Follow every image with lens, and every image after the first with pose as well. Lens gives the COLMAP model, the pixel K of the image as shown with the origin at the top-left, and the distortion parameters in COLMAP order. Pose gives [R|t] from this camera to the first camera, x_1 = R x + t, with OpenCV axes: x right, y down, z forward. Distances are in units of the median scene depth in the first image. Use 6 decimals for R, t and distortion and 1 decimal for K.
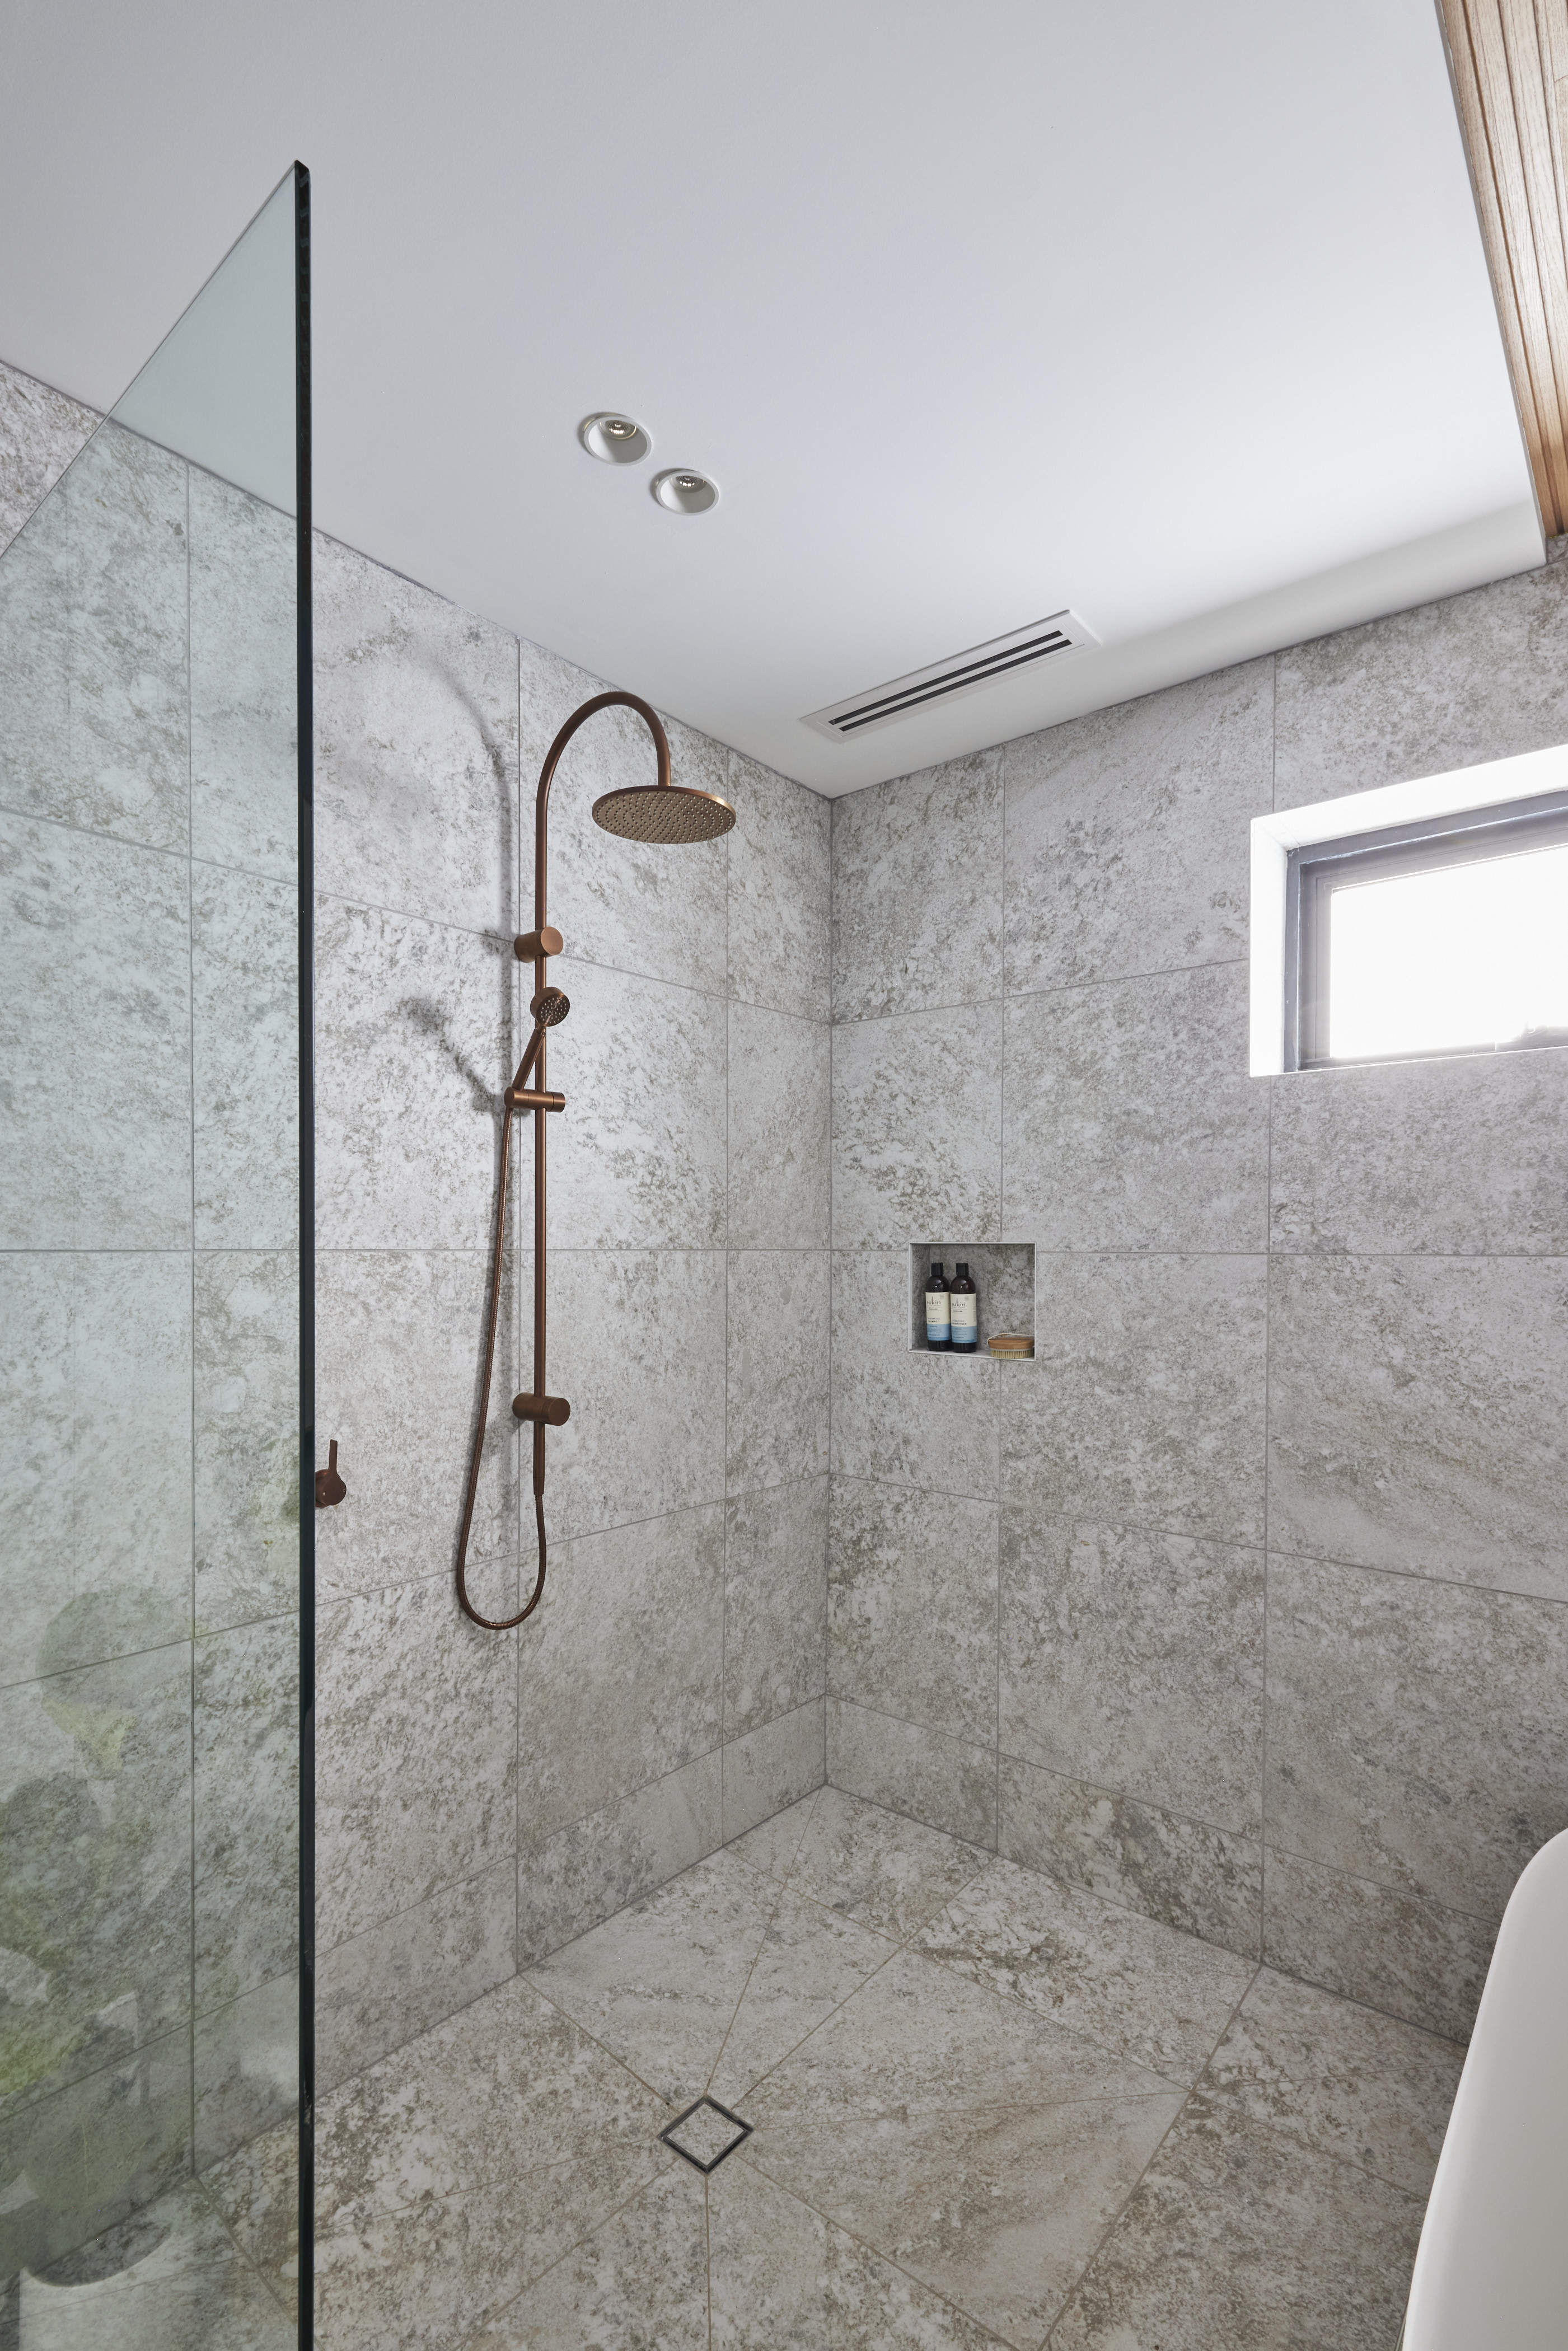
lens RADIAL K [[1070.2, 0, 777.6], [0, 1070.2, 1262.6], [0, 0, 1]] dist [0.003316, -0.000038]
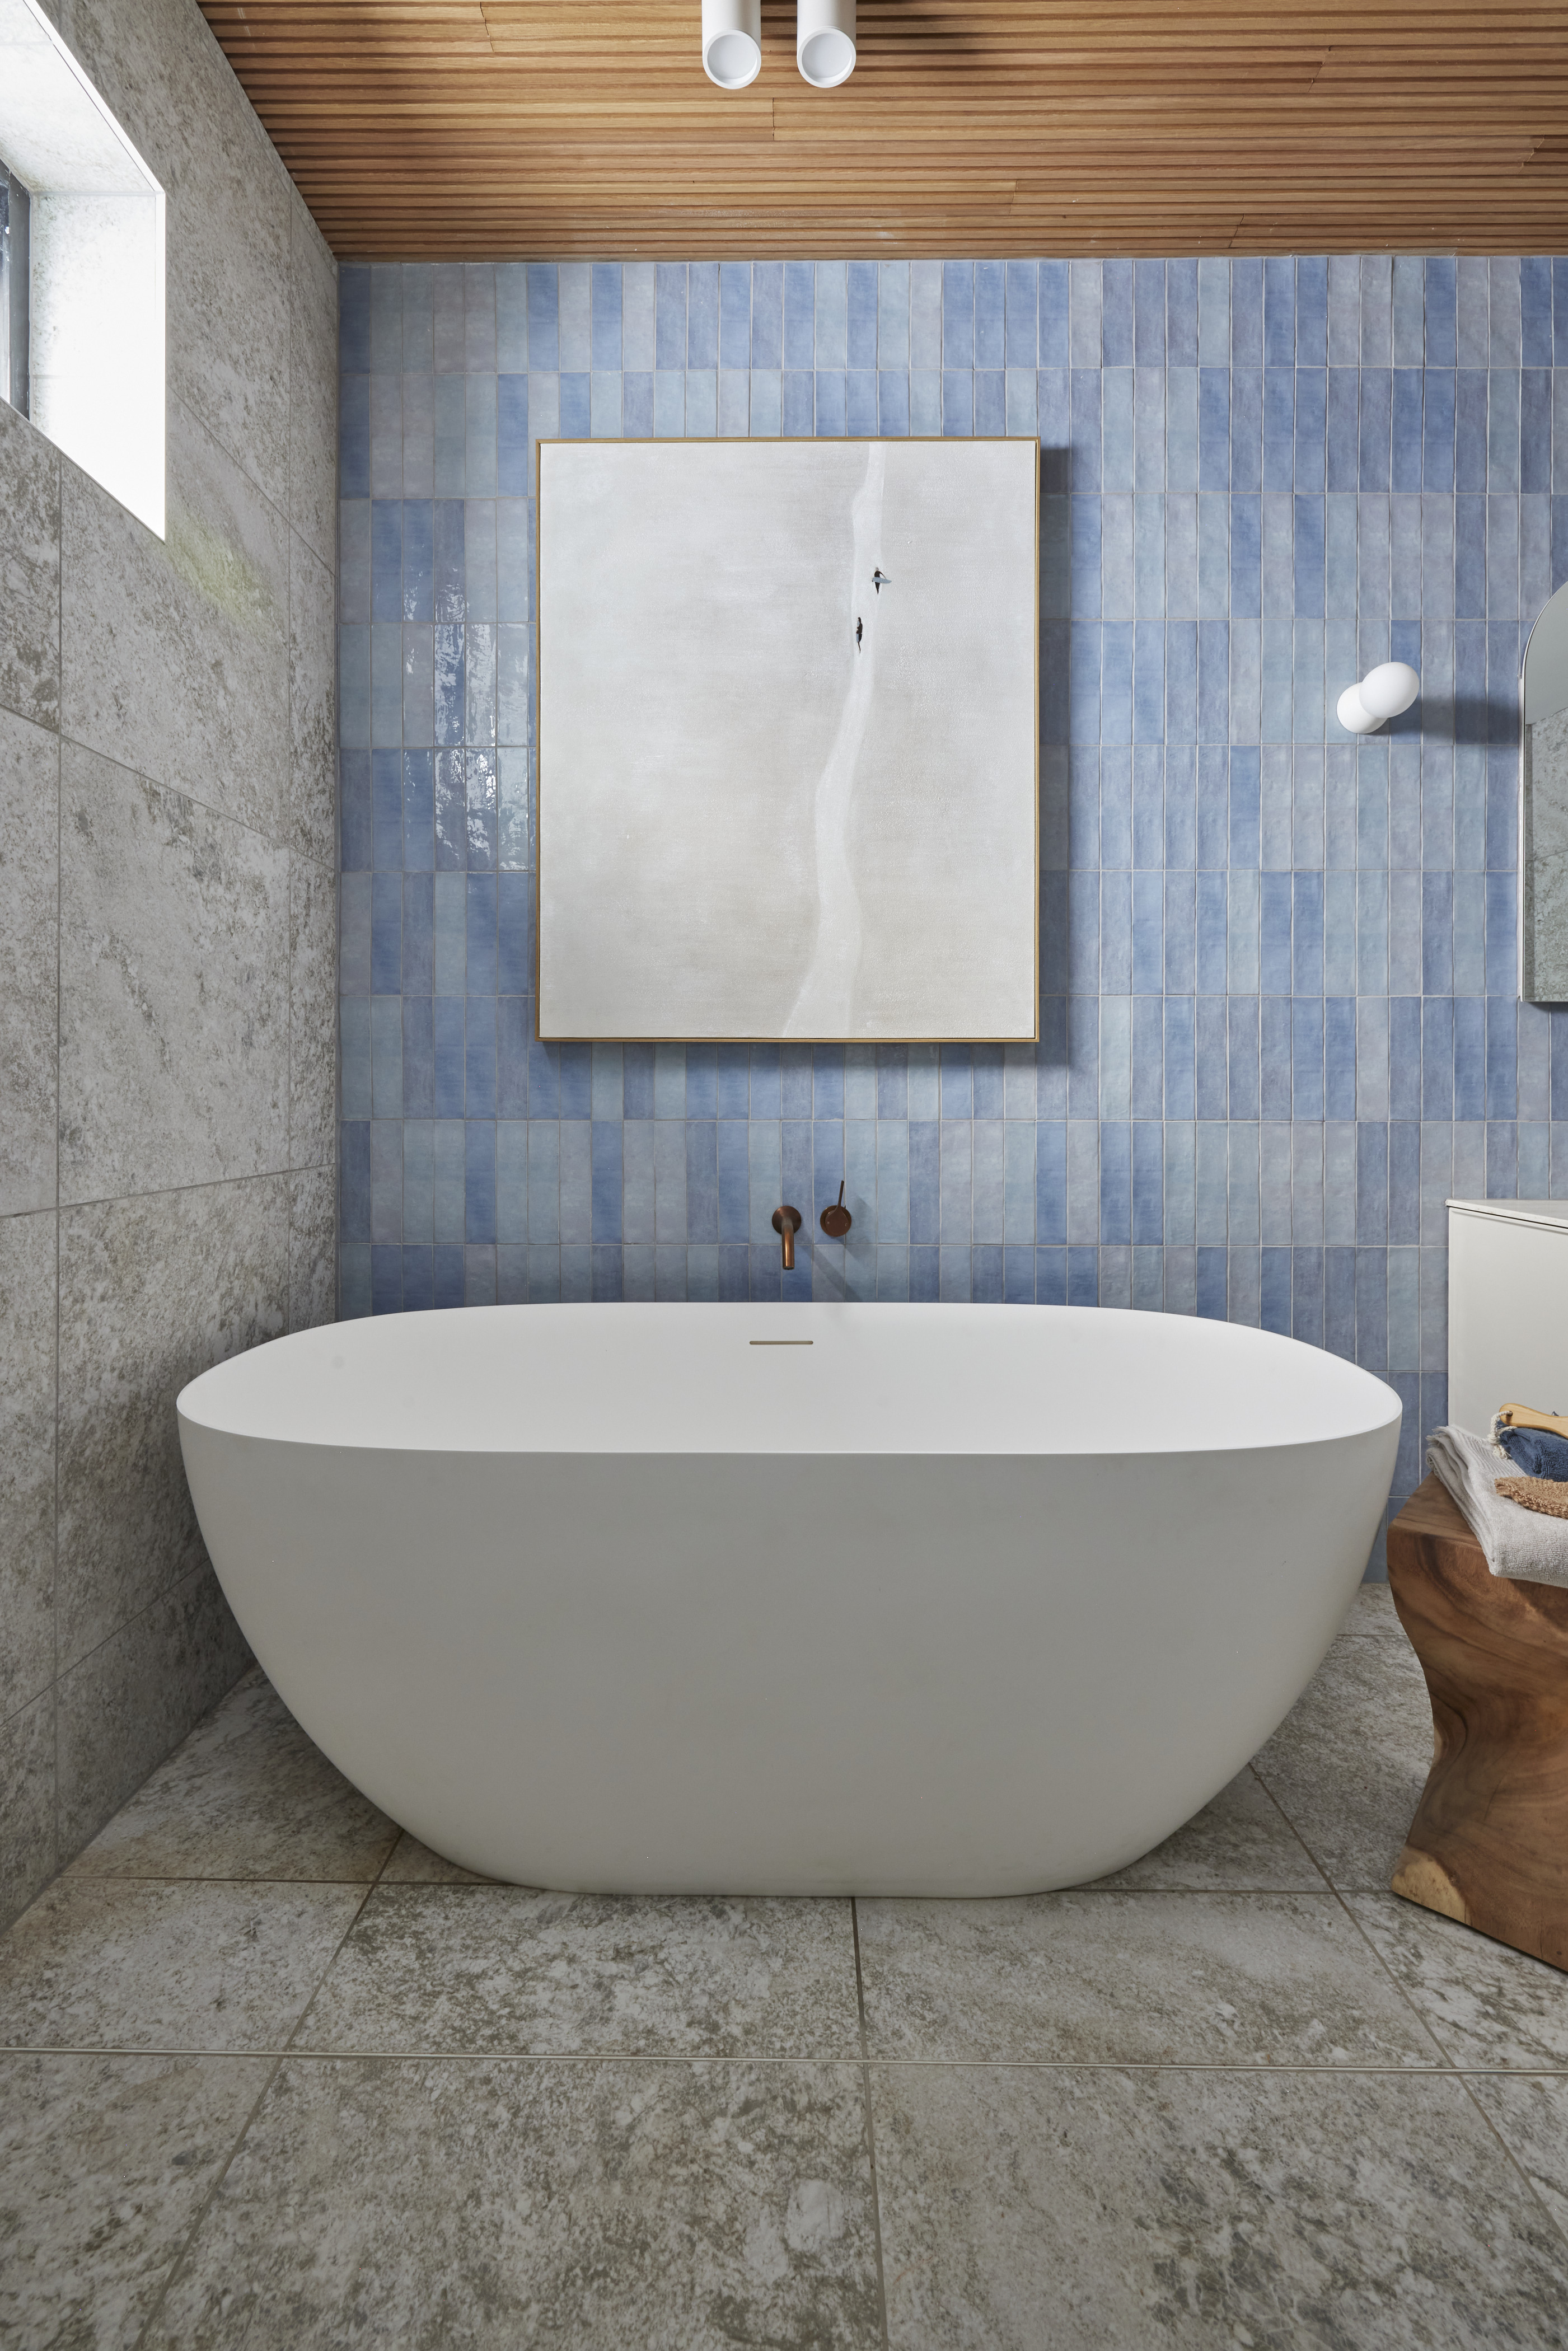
lens RADIAL K [[1023.5, 0, 774.9], [0, 1023.5, 1092.5], [0, 0, 1]] dist [0.002045, 0.001278]
pose [[-0.638297, -0.007878, 0.769750, -0.067470], [0.004665, 0.999890, 0.014102, 0.222387], [-0.769776, 0.012592, -0.638190, 0.991307]]
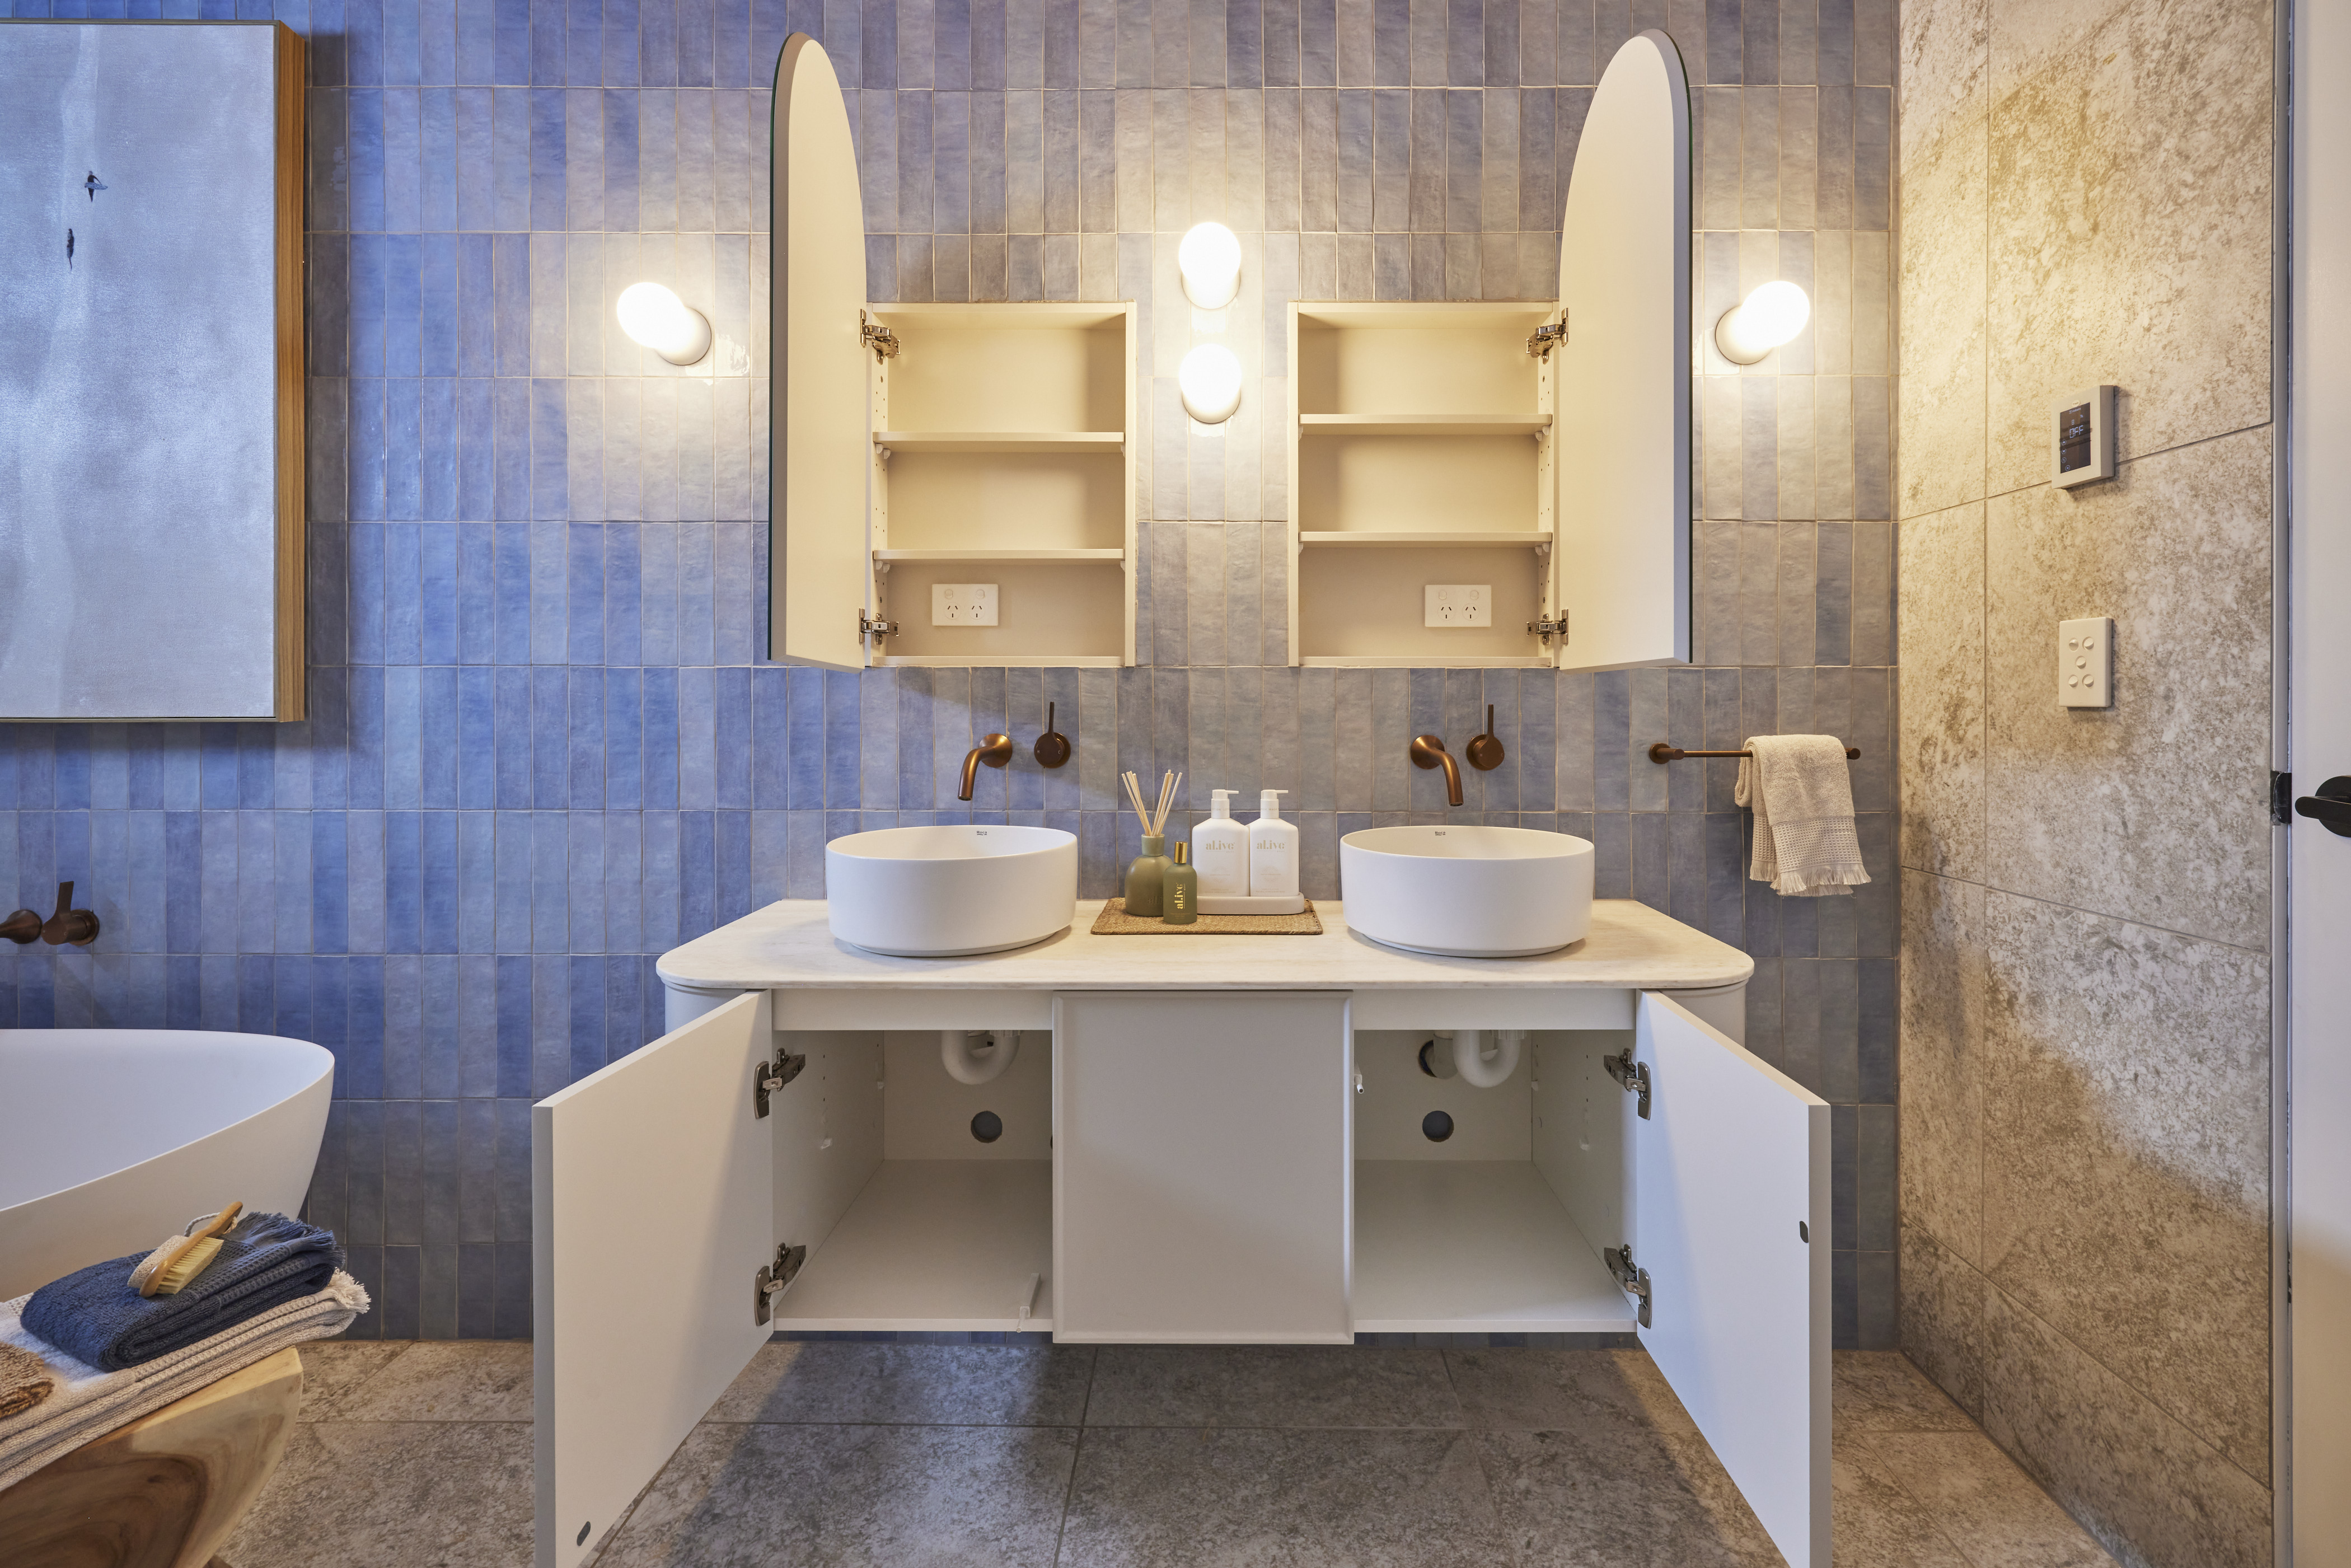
lens RADIAL K [[1023.3, 0, 1210.7], [0, 1023.3, 709.3], [0, 0, 1]] dist [0.007431, -0.000563]
pose [[-0.637479, -0.005179, 0.770450, -0.657239], [0.006776, 0.999901, 0.012328, 0.170152], [-0.770438, 0.013079, -0.637381, 0.060064]]
